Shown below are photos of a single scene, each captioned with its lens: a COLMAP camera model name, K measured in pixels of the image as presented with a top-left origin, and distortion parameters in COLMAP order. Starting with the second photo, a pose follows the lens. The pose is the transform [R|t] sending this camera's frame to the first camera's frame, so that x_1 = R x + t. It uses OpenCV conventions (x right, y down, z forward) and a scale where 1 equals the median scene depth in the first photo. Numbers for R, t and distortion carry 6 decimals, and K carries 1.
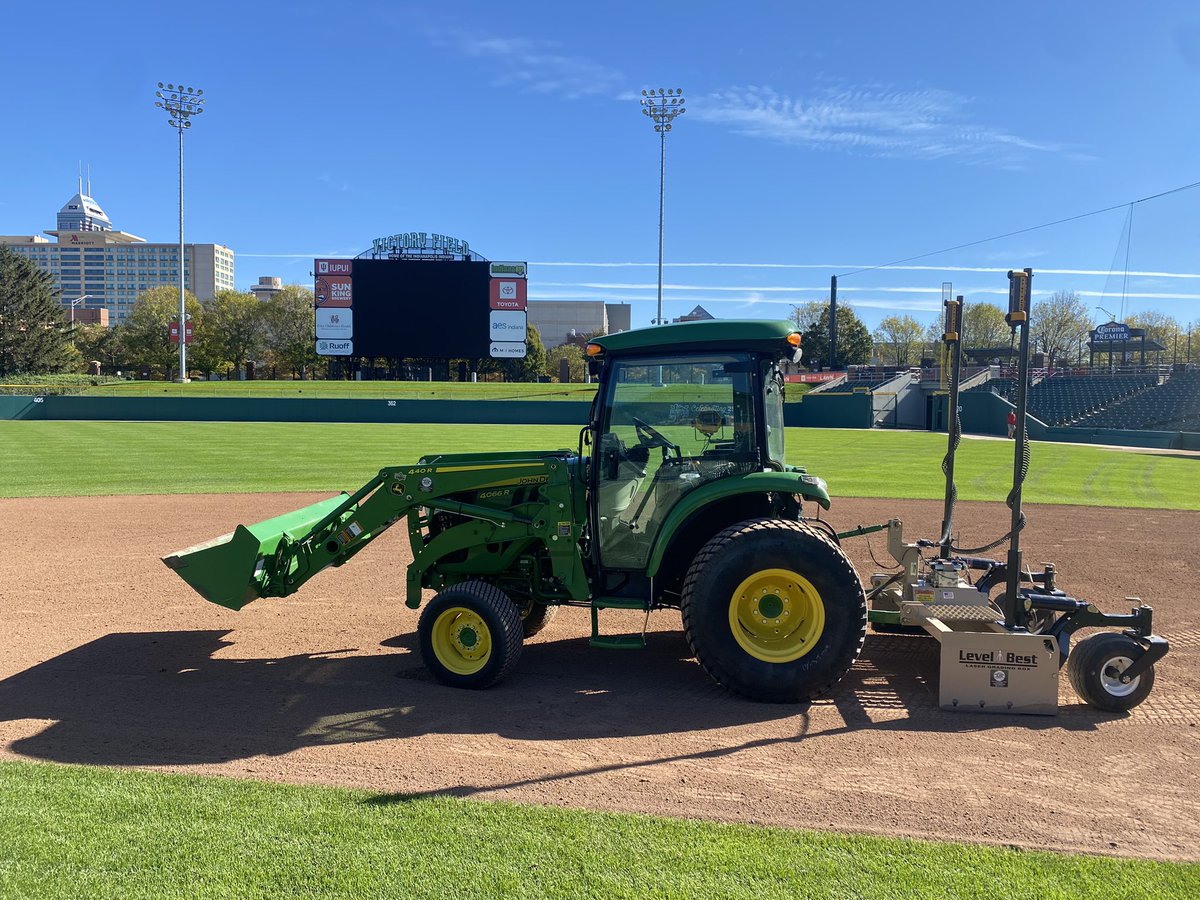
lens RADIAL K [[896.1, 0, 598.9], [0, 896.1, 450.7], [0, 0, 1]] dist [0.010883, 0.002894]
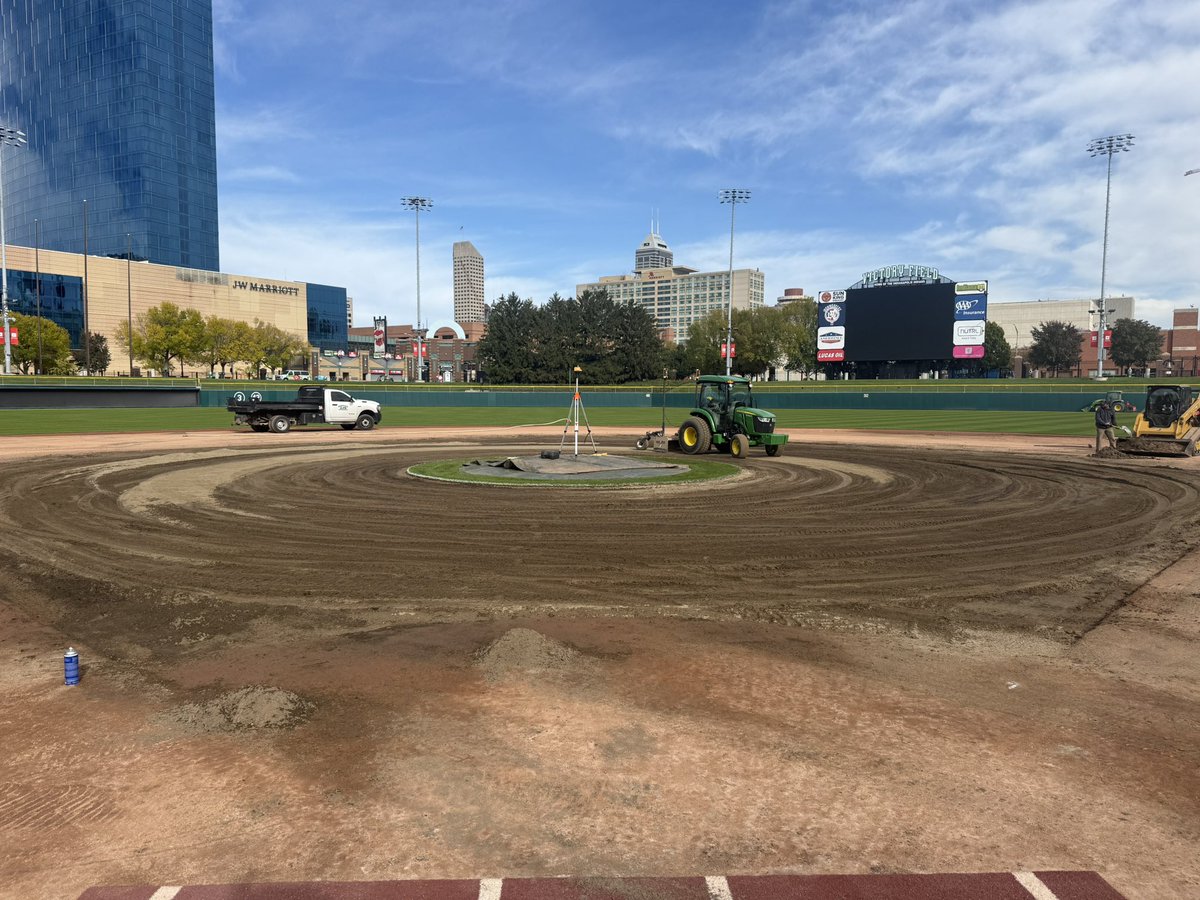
lens RADIAL K [[896.1, 0, 596.5], [0, 896.1, 449.8], [0, 0, 1]] dist [0.010883, 0.002894]
pose [[0.844814, 0.029843, -0.534228, 0.125291], [-0.030781, 0.999501, 0.007158, 0.030705], [0.534174, 0.010397, 0.845310, -0.322180]]
